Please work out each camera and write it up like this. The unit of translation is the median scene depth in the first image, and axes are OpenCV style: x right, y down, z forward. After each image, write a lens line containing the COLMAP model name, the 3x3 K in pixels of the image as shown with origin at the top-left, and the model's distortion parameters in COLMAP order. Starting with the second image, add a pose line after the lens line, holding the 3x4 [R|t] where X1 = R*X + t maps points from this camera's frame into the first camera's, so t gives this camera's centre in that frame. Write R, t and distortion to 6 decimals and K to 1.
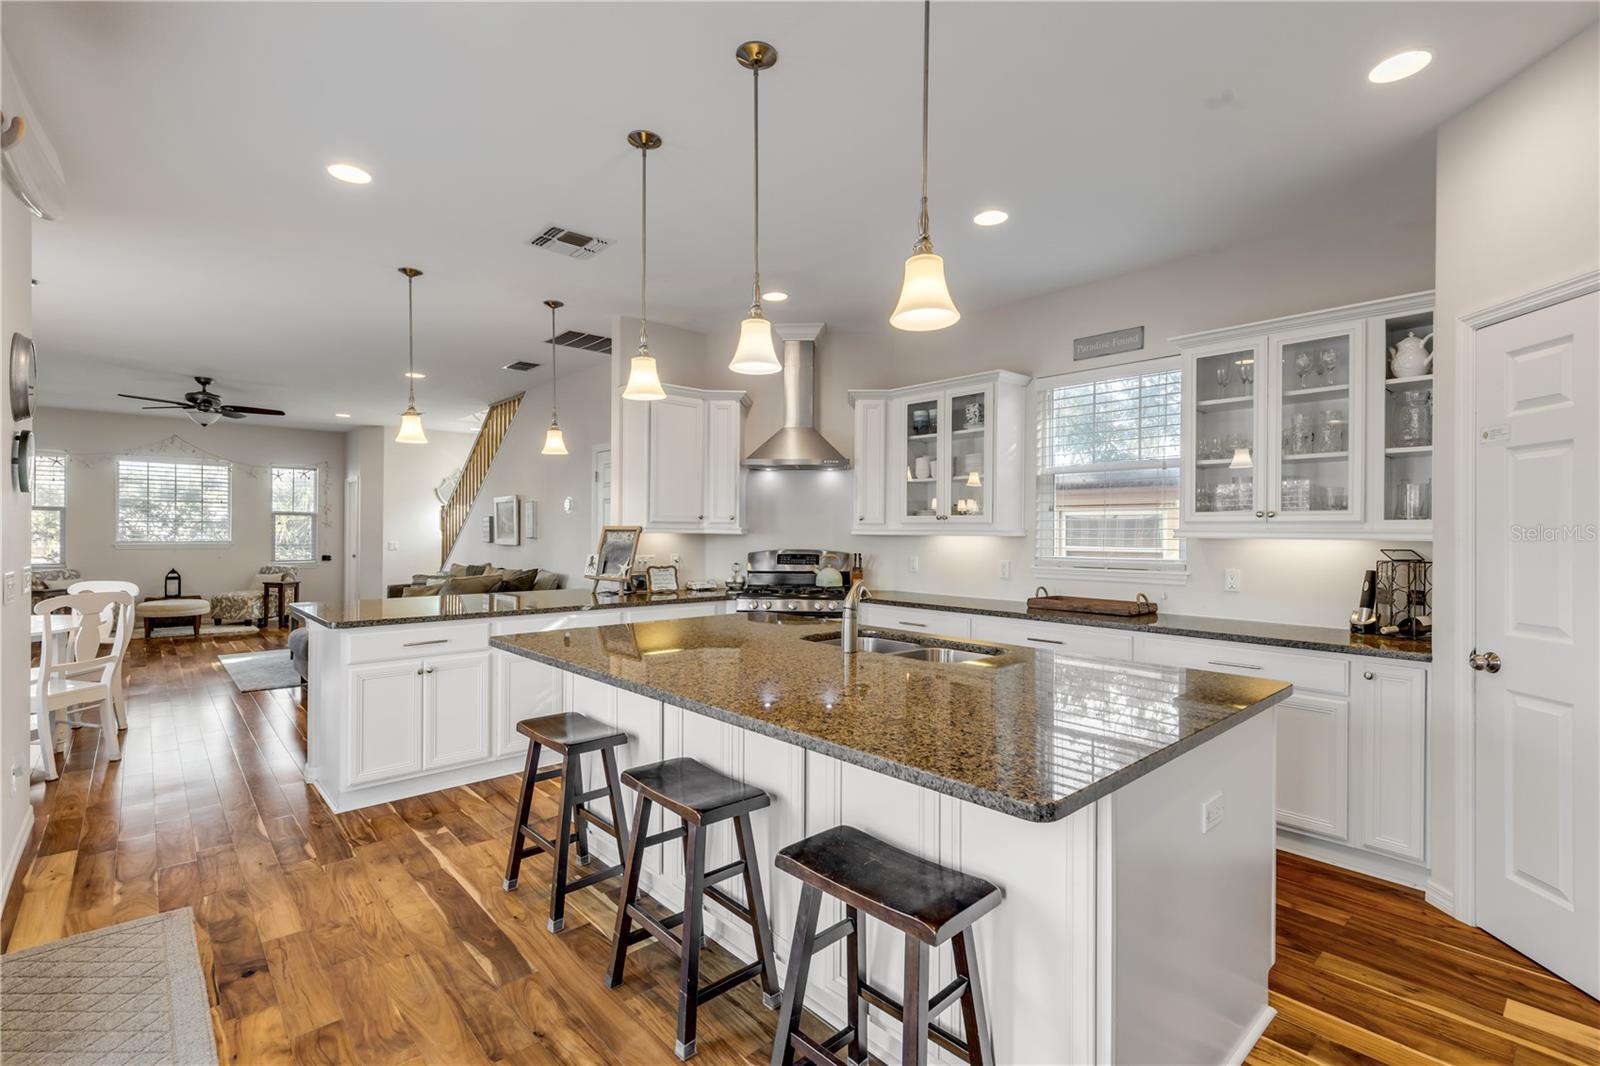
lens RADIAL K [[730.6, 0, 796.9], [0, 730.6, 528.9], [0, 0, 1]] dist [0.005246, -0.001723]
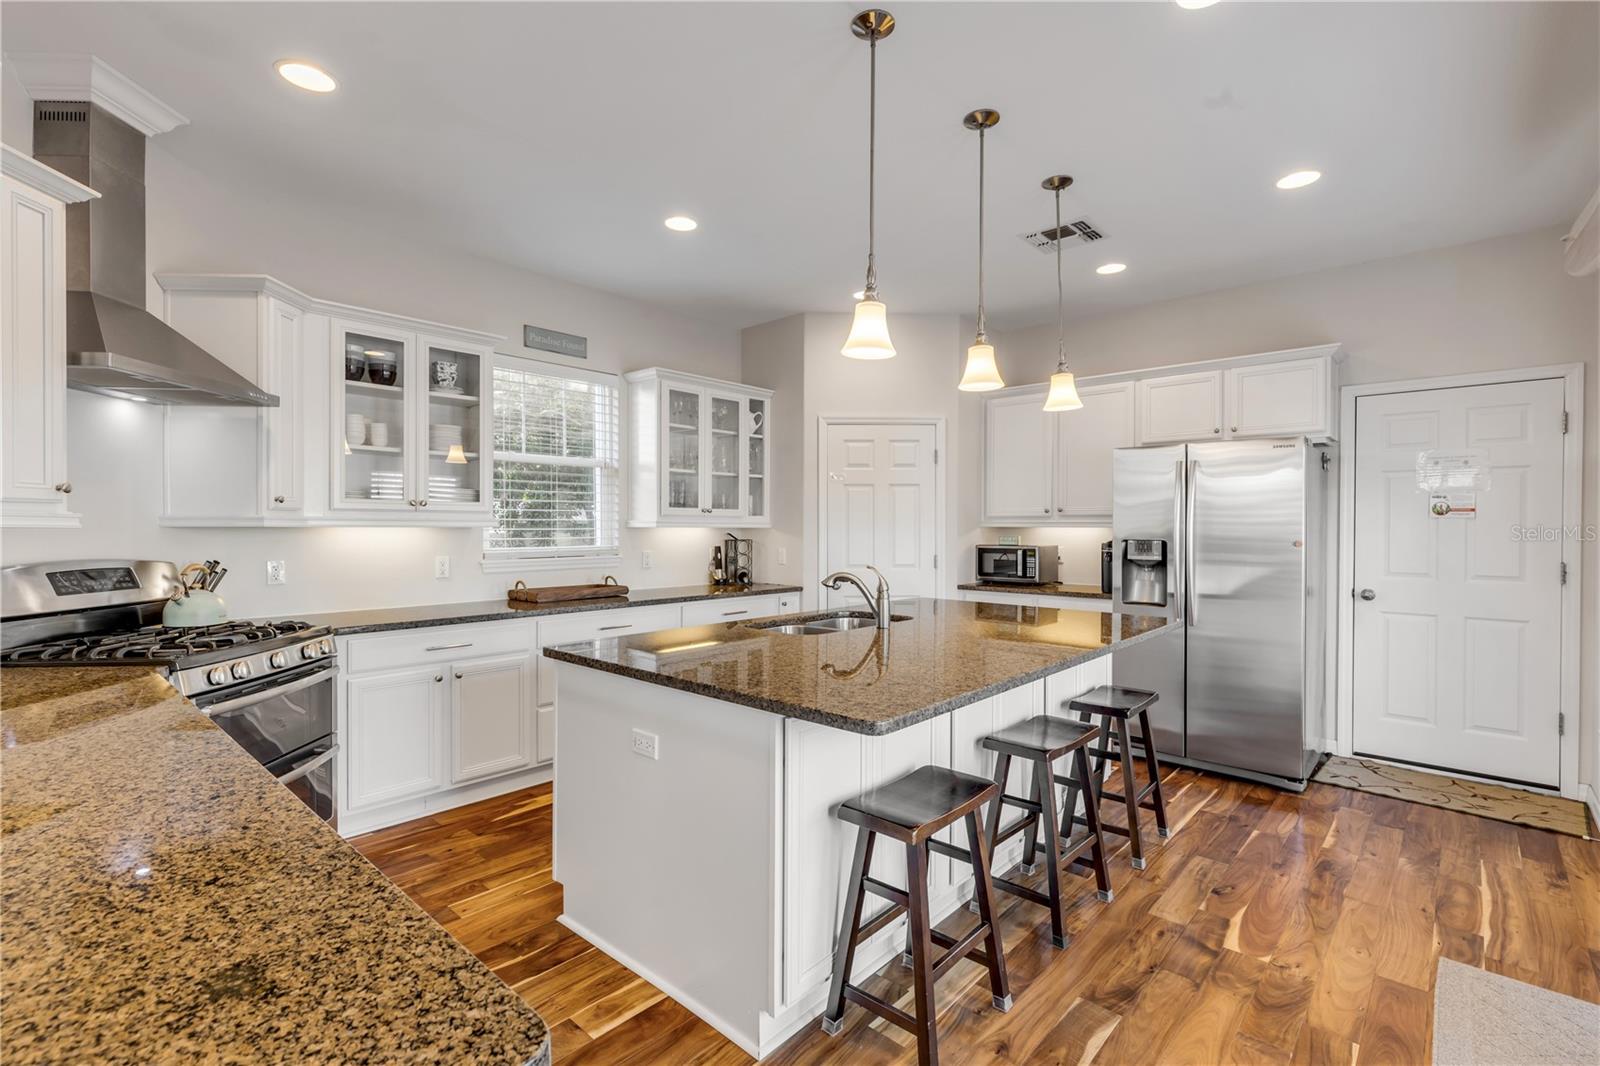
lens RADIAL K [[730.6, 0, 802.6], [0, 730.6, 531.1], [0, 0, 1]] dist [0.005246, -0.001723]
pose [[-0.101280, -0.013774, 0.994763, -0.536053], [-0.007677, 0.999885, 0.013063, 0.000110], [-0.994828, -0.006314, -0.101374, 0.624363]]
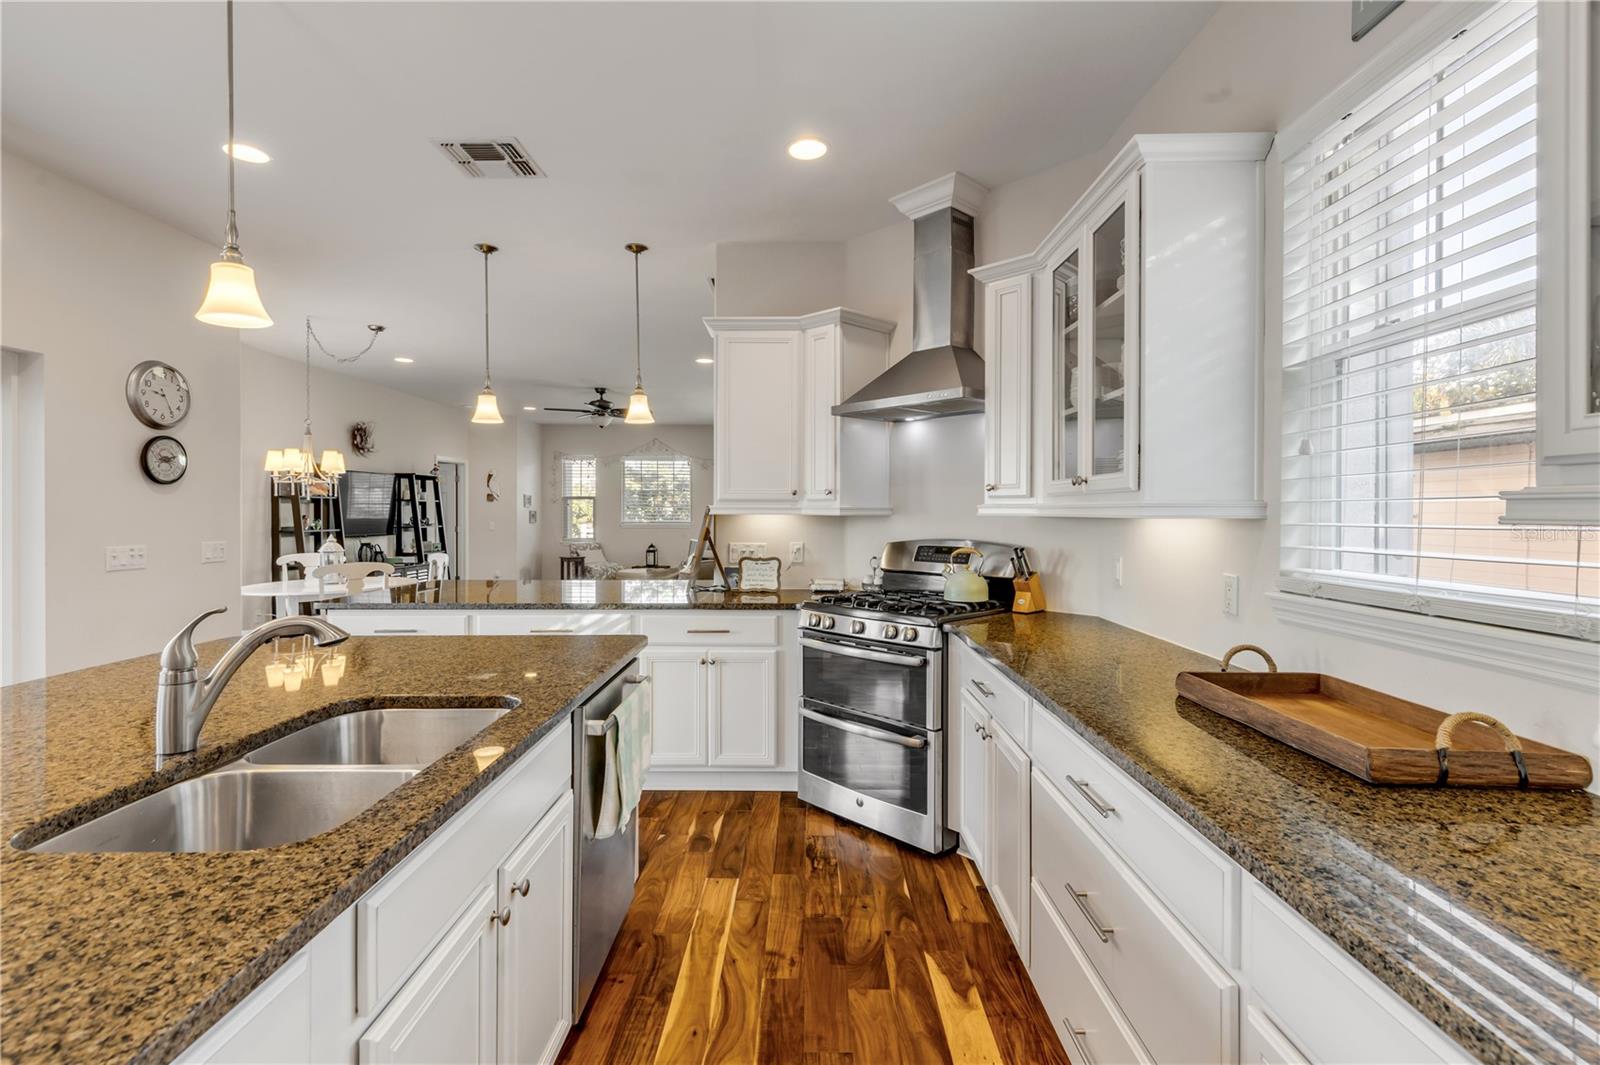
lens RADIAL K [[730.6, 0, 799.6], [0, 730.6, 513.8], [0, 0, 1]] dist [0.005246, -0.001723]
pose [[0.736021, -0.003806, -0.676948, 0.361814], [0.006570, 0.999977, 0.001522, 0.004198], [0.676927, -0.005568, 0.736029, 0.461765]]
